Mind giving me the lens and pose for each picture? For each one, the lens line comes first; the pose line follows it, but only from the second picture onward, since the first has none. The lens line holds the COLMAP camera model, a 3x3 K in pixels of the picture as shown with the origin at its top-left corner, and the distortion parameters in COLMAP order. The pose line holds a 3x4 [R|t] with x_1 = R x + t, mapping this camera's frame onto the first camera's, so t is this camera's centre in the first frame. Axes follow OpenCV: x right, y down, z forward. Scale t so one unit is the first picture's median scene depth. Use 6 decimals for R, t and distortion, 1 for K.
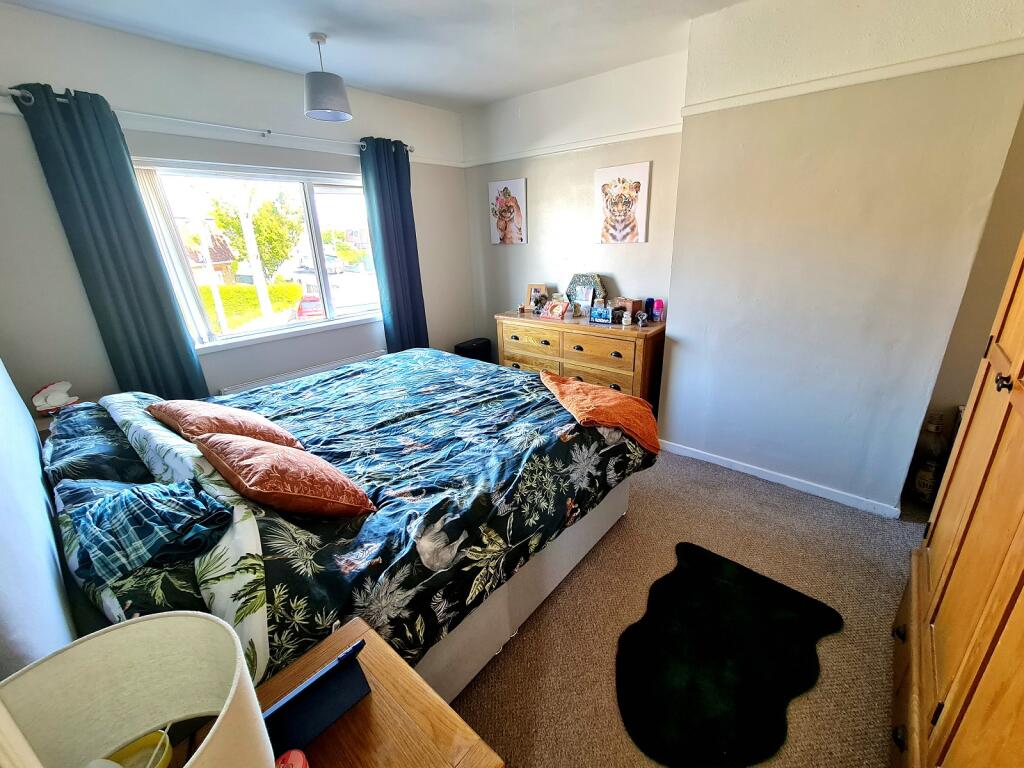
lens RADIAL K [[419.7, 0, 511.1], [0, 419.7, 380.2], [0, 0, 1]] dist [-0.014119, 0.005208]
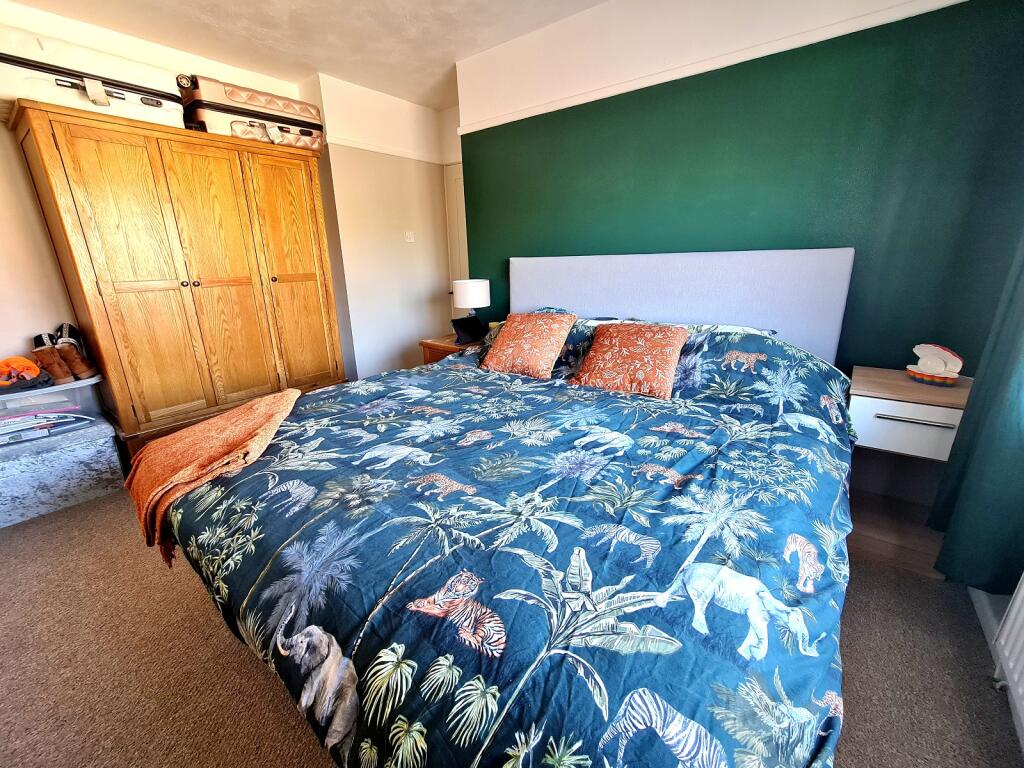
lens RADIAL K [[419.7, 0, 511.1], [0, 419.7, 380.2], [0, 0, 1]] dist [-0.014119, 0.005208]
pose [[-0.996817, 0.065540, -0.045391, -0.220136], [0.026966, 0.812977, 0.581672, -0.368387], [0.075024, 0.578596, -0.812156, 1.403716]]
